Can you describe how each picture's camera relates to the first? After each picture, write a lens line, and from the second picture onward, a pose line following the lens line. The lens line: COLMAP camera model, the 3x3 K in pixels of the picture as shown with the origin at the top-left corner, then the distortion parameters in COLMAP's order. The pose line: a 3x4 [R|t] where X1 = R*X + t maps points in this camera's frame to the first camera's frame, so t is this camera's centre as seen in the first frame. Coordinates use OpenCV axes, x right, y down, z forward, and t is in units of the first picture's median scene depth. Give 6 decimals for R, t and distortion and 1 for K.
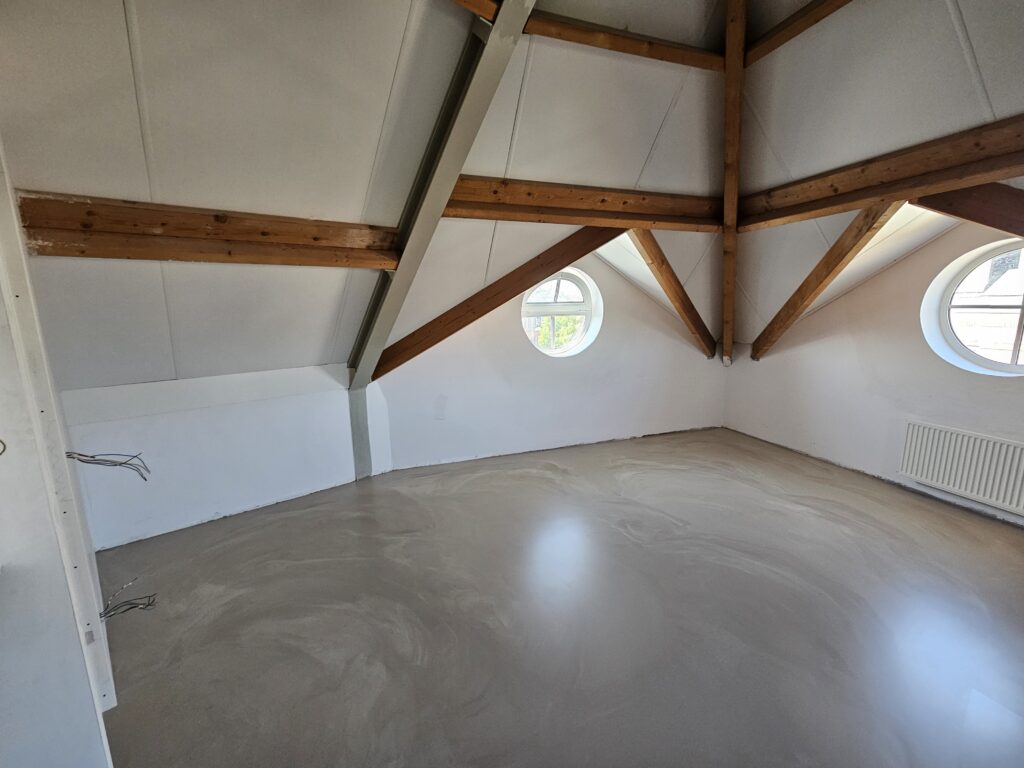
lens RADIAL K [[424.9, 0, 510.6], [0, 424.9, 382.1], [0, 0, 1]] dist [0.001026, 0.000054]
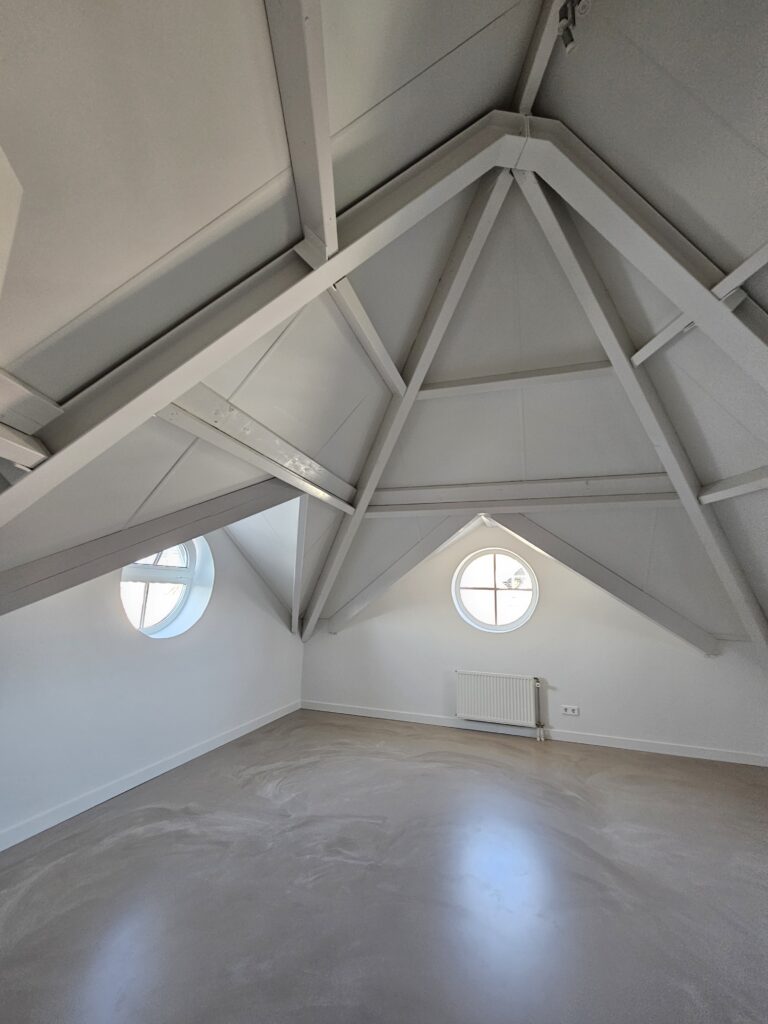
lens RADIAL K [[424.9, 0, 388.3], [0, 424.9, 513.9], [0, 0, 1]] dist [0.001026, 0.000054]
pose [[0.599692, 0.181555, 0.779363, -0.290801], [0.107137, 0.946939, -0.303031, 0.002053], [-0.793026, 0.265224, 0.548421, 0.258634]]
